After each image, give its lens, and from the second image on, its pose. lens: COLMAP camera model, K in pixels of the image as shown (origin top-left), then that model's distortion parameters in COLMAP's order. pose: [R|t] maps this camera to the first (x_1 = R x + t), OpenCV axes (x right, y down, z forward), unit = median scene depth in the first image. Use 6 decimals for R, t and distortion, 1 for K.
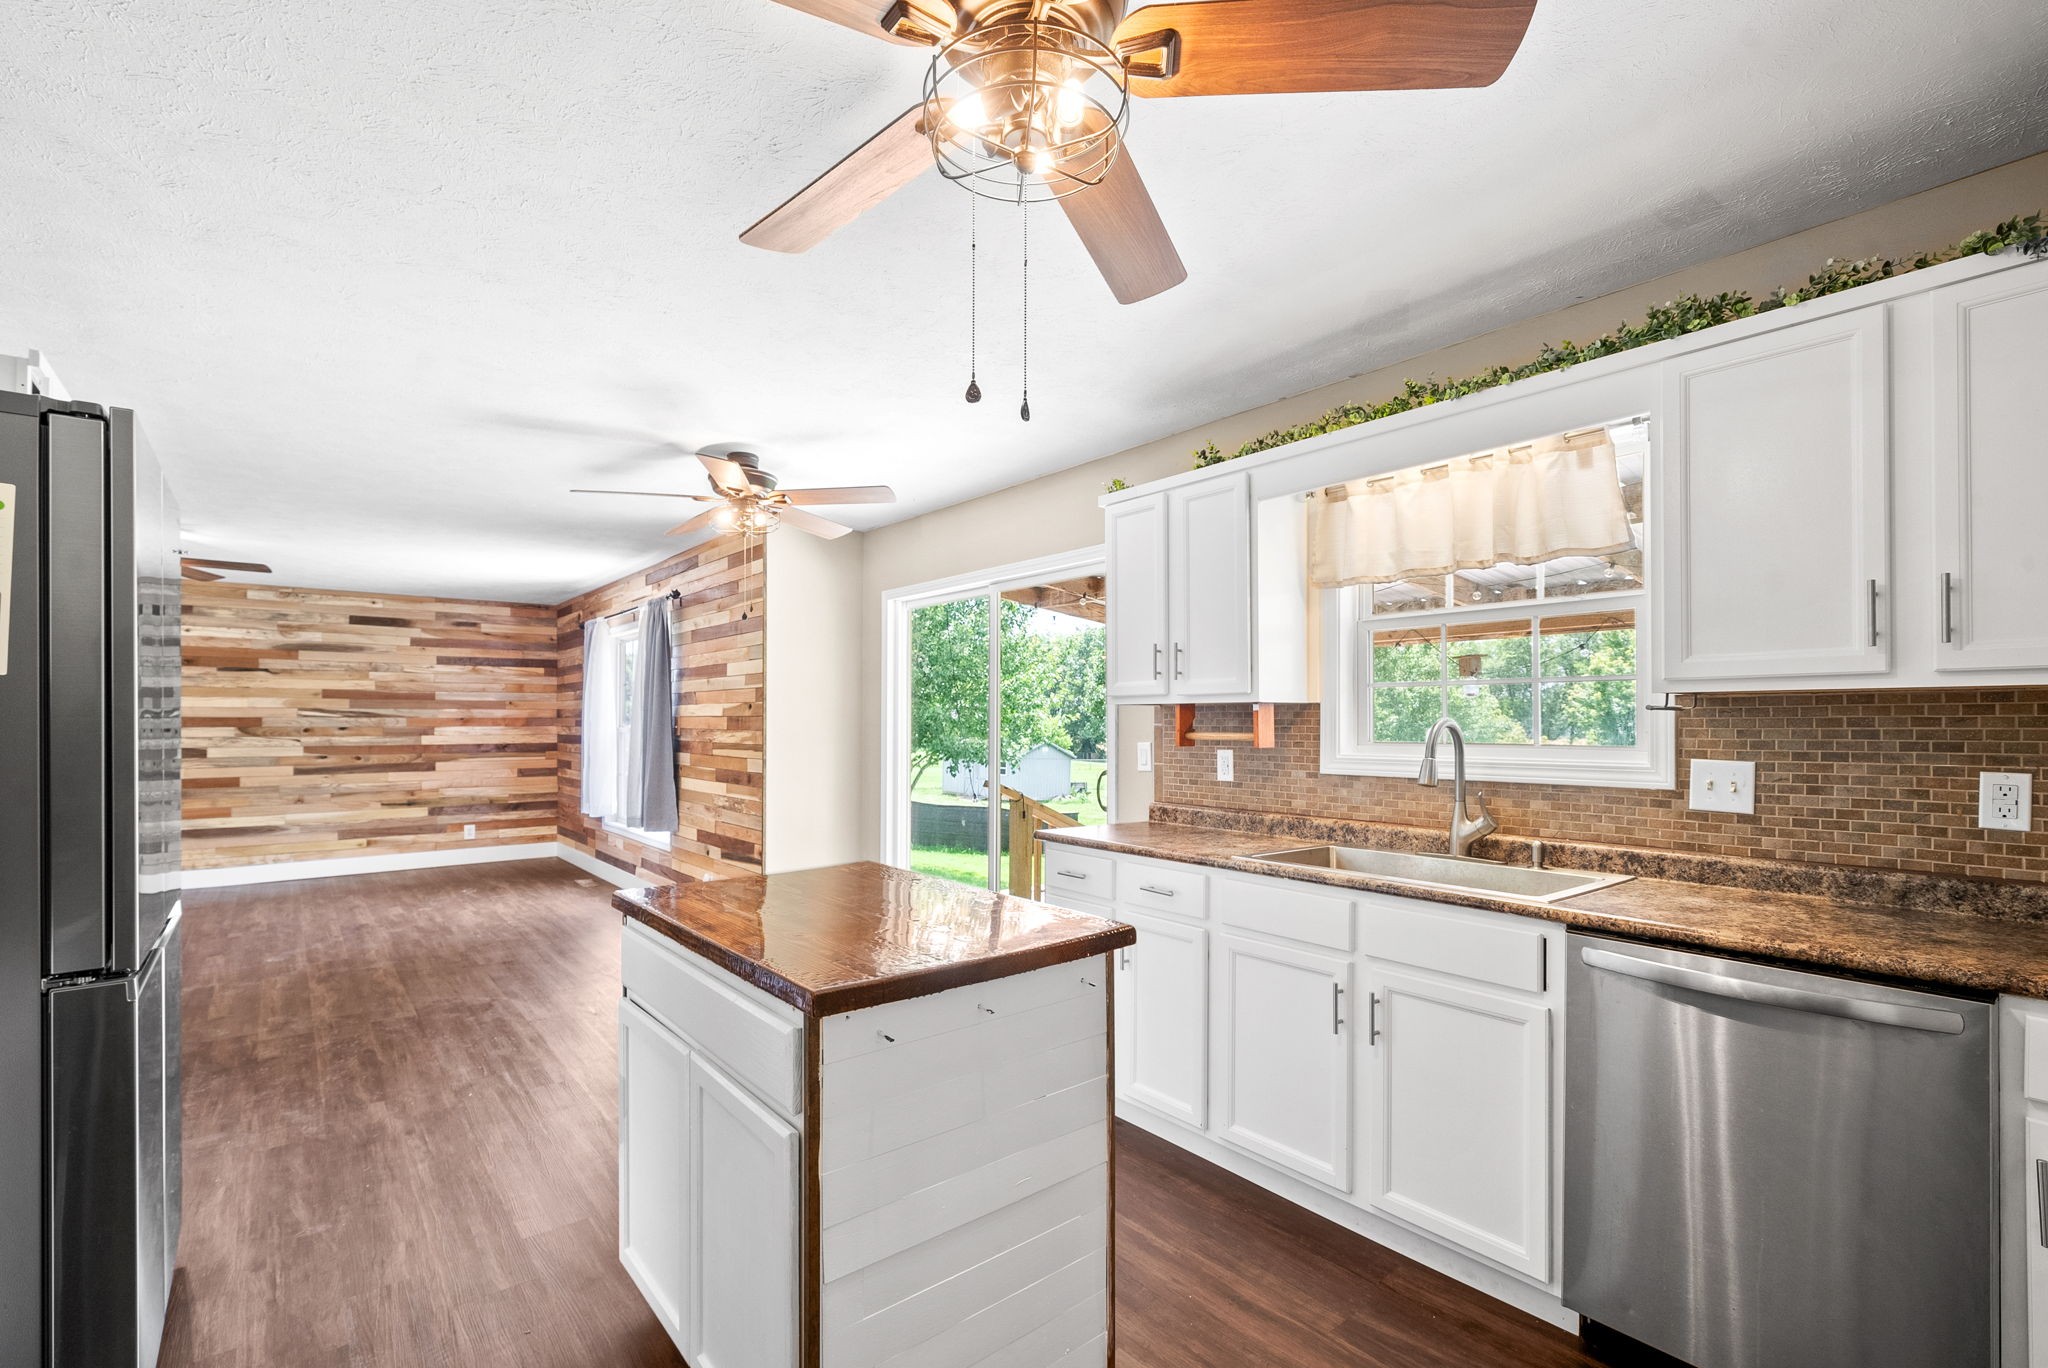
lens RADIAL K [[917.7, 0, 994.7], [0, 917.7, 715.0], [0, 0, 1]] dist [-0.002572, -0.000848]
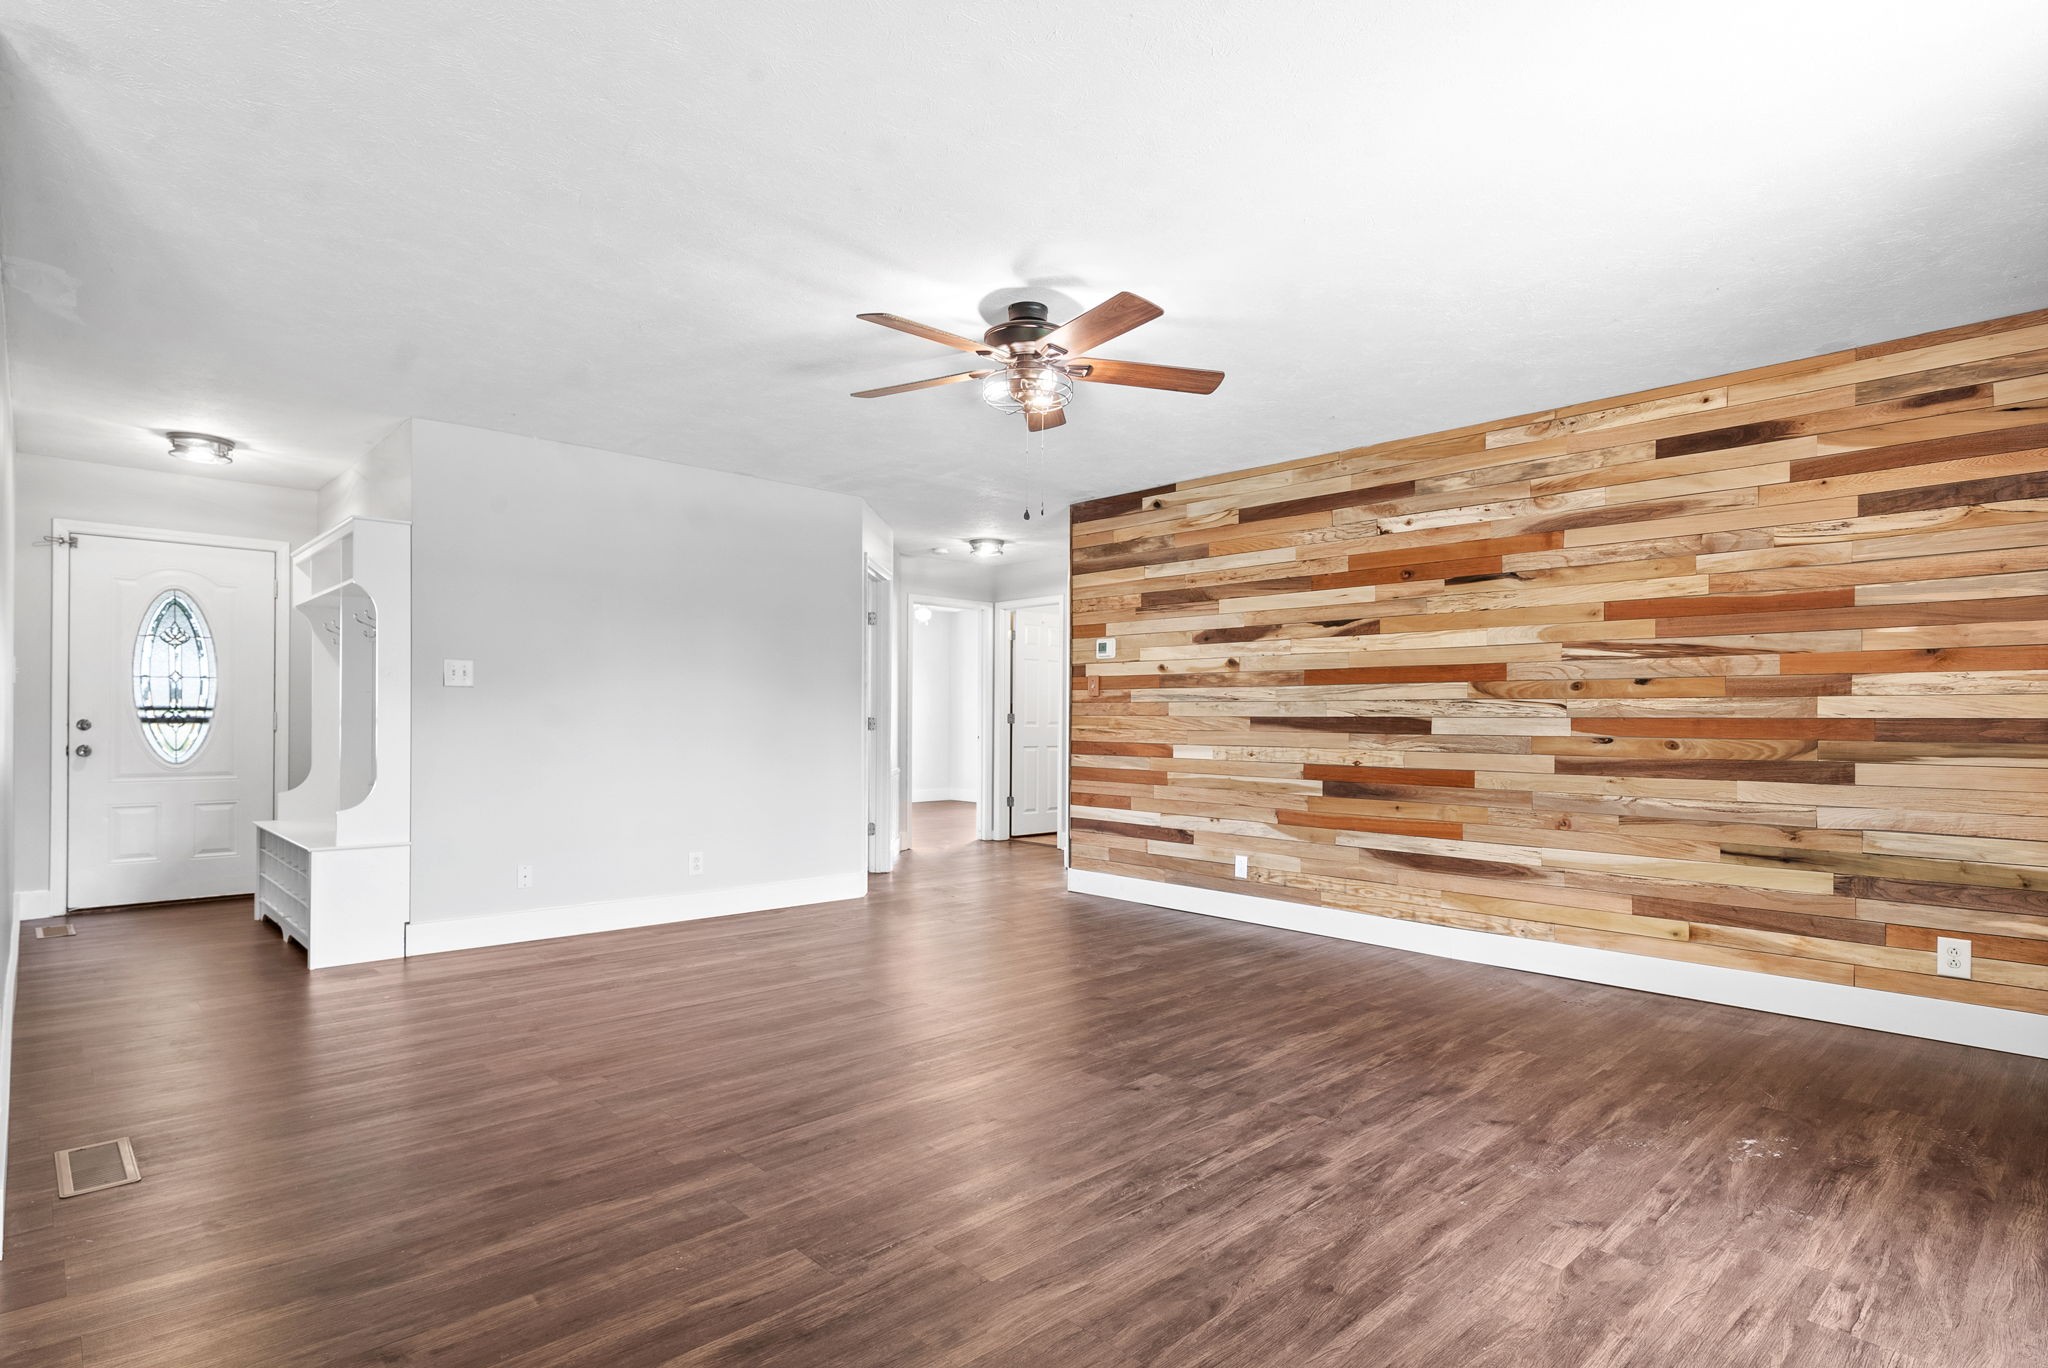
lens RADIAL K [[1047.6, 0, 996.1], [0, 1047.6, 720.3], [0, 0, 1]] dist [-0.001760, 0.000196]
pose [[0.082025, 0.003400, -0.996624, -0.488220], [0.002746, 0.999990, 0.003638, 0.078501], [0.996626, -0.003035, 0.082015, 1.529975]]
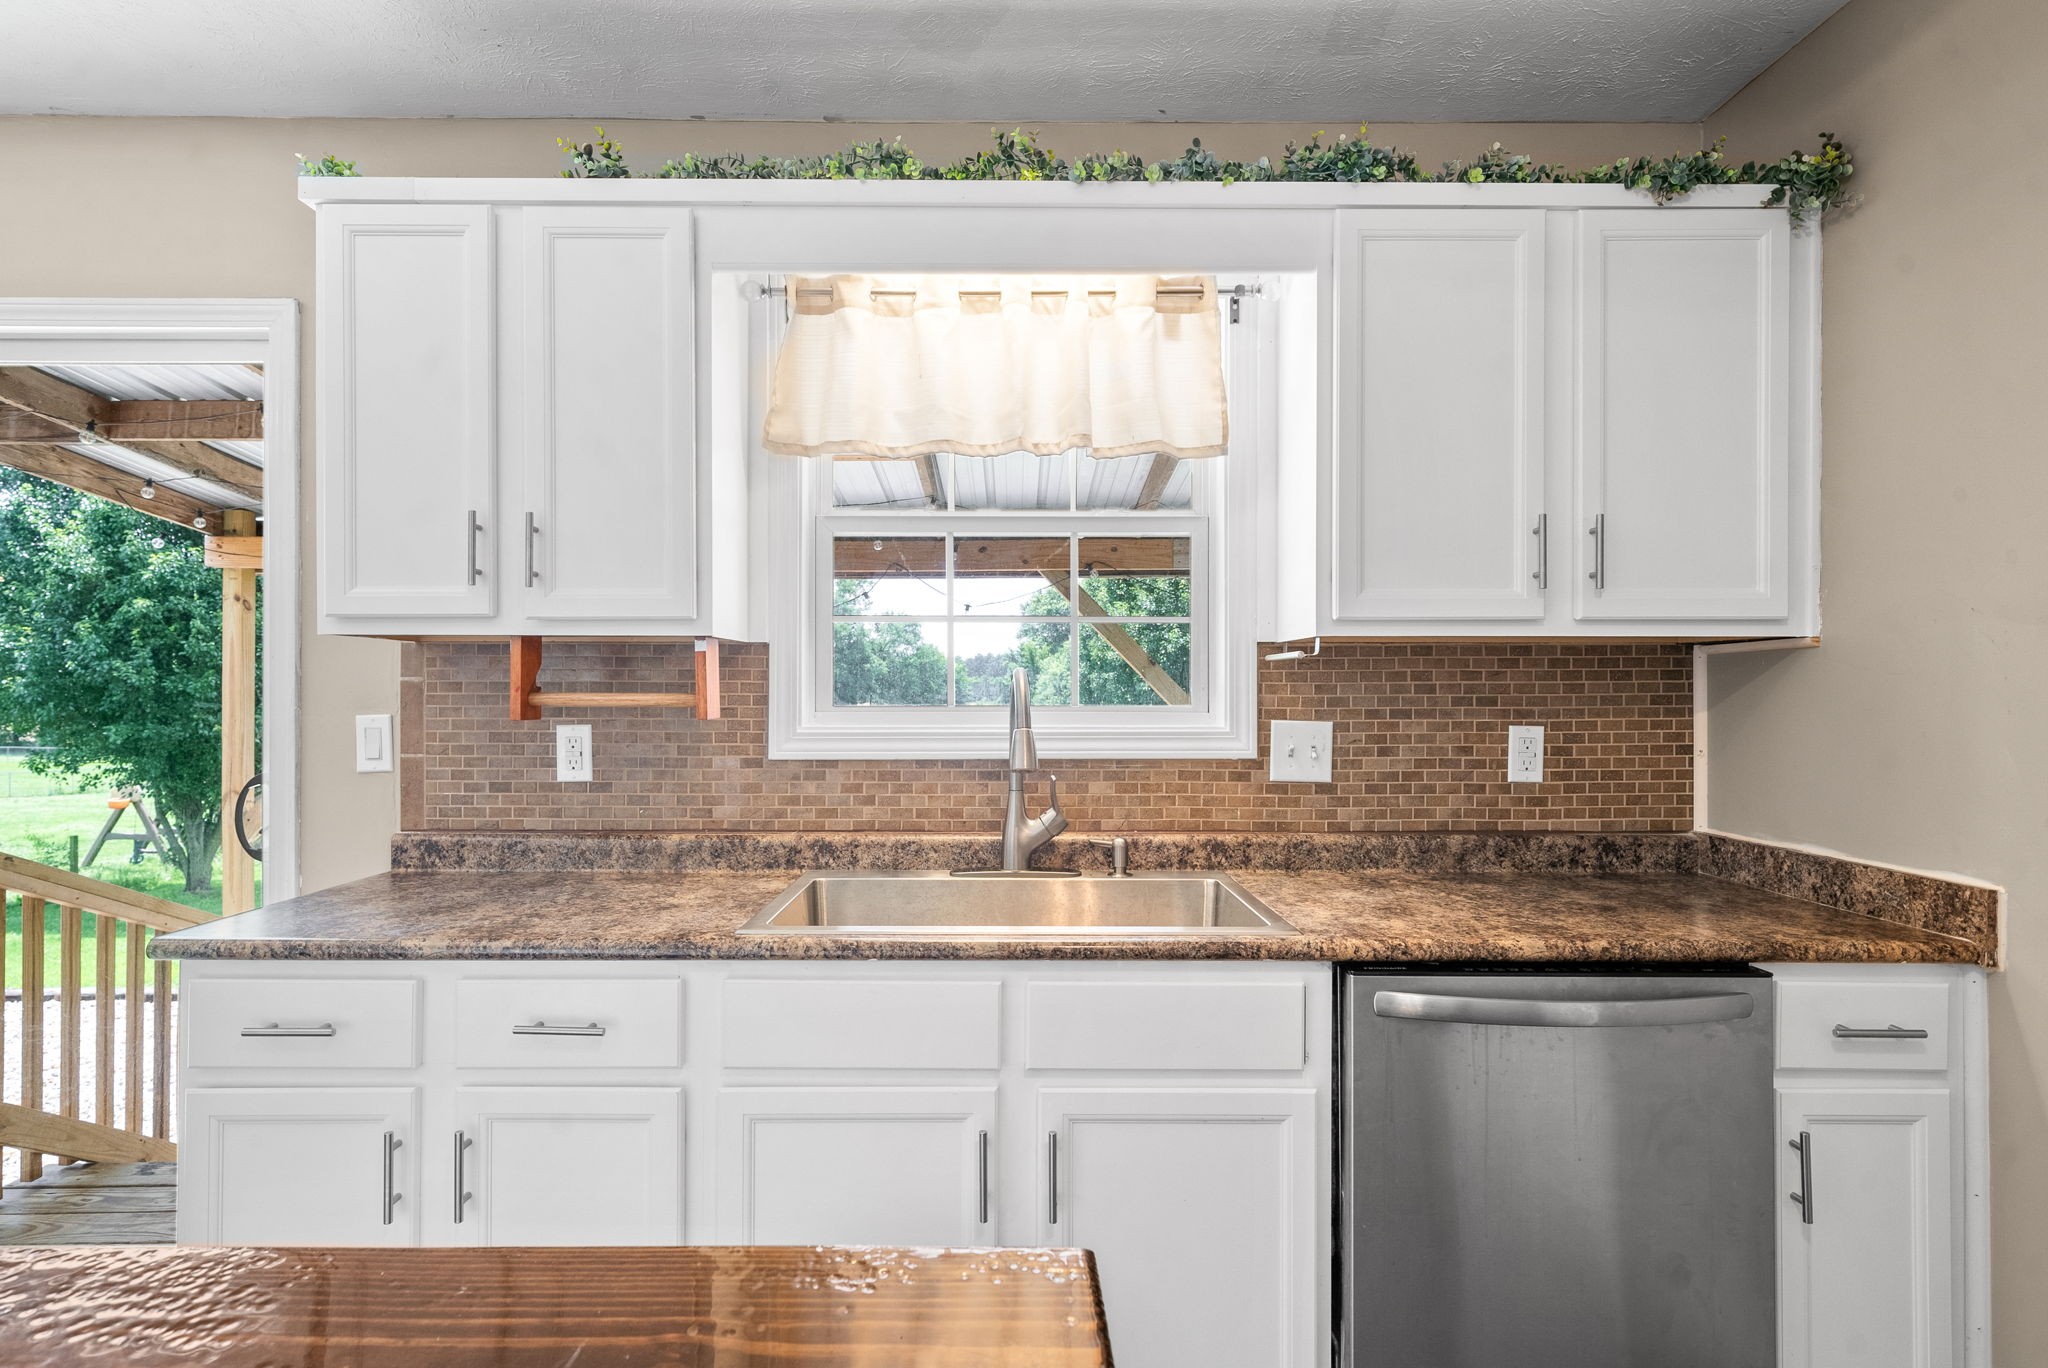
lens RADIAL K [[1075.4, 0, 1038.5], [0, 1075.4, 690.5], [0, 0, 1]] dist [0.001993, -0.002747]
pose [[0.607816, -0.002665, 0.794074, -0.093697], [-0.007495, 0.999931, 0.009092, 0.009800], [-0.794043, -0.011478, 0.607754, 0.399706]]
